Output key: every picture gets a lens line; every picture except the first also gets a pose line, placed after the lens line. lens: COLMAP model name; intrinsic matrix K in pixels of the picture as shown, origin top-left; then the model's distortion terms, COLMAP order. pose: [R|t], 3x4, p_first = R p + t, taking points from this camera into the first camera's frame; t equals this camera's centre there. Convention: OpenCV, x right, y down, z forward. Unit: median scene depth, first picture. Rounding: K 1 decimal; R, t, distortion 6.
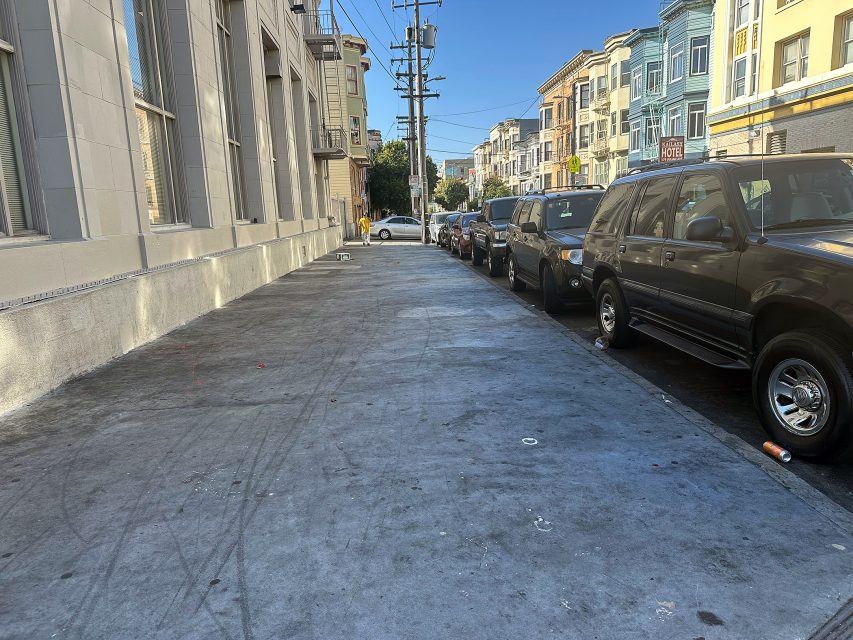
lens RADIAL K [[571.1, 0, 428.7], [0, 571.1, 323.3], [0, 0, 1]] dist [0.011128, -0.024018]
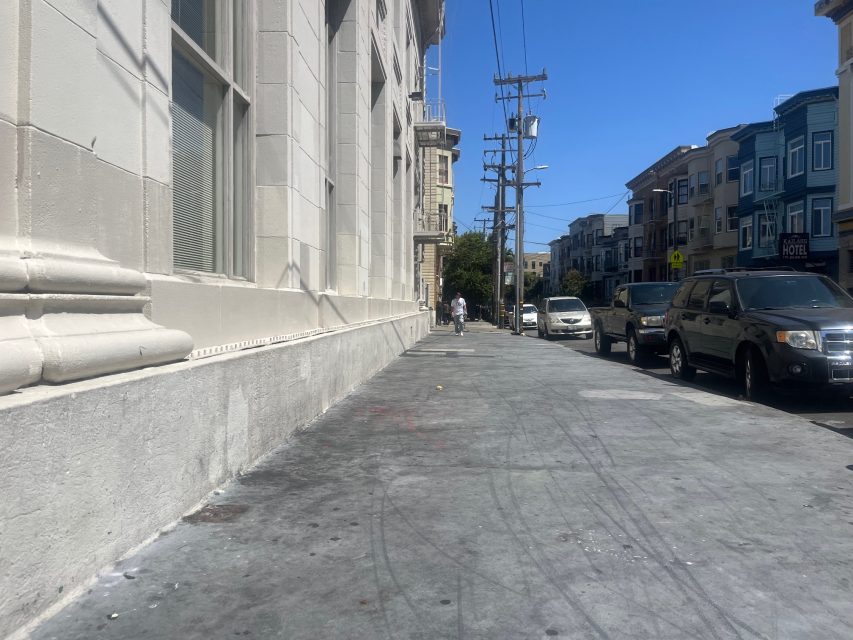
lens RADIAL K [[611.9, 0, 427.1], [0, 611.9, 312.9], [0, 0, 1]] dist [0.037188, -0.033692]
pose [[0.993534, 0.047084, -0.103312, -0.427151], [-0.064893, 0.982170, -0.176437, 0.093796], [0.093162, 0.182001, 0.978875, 0.022845]]
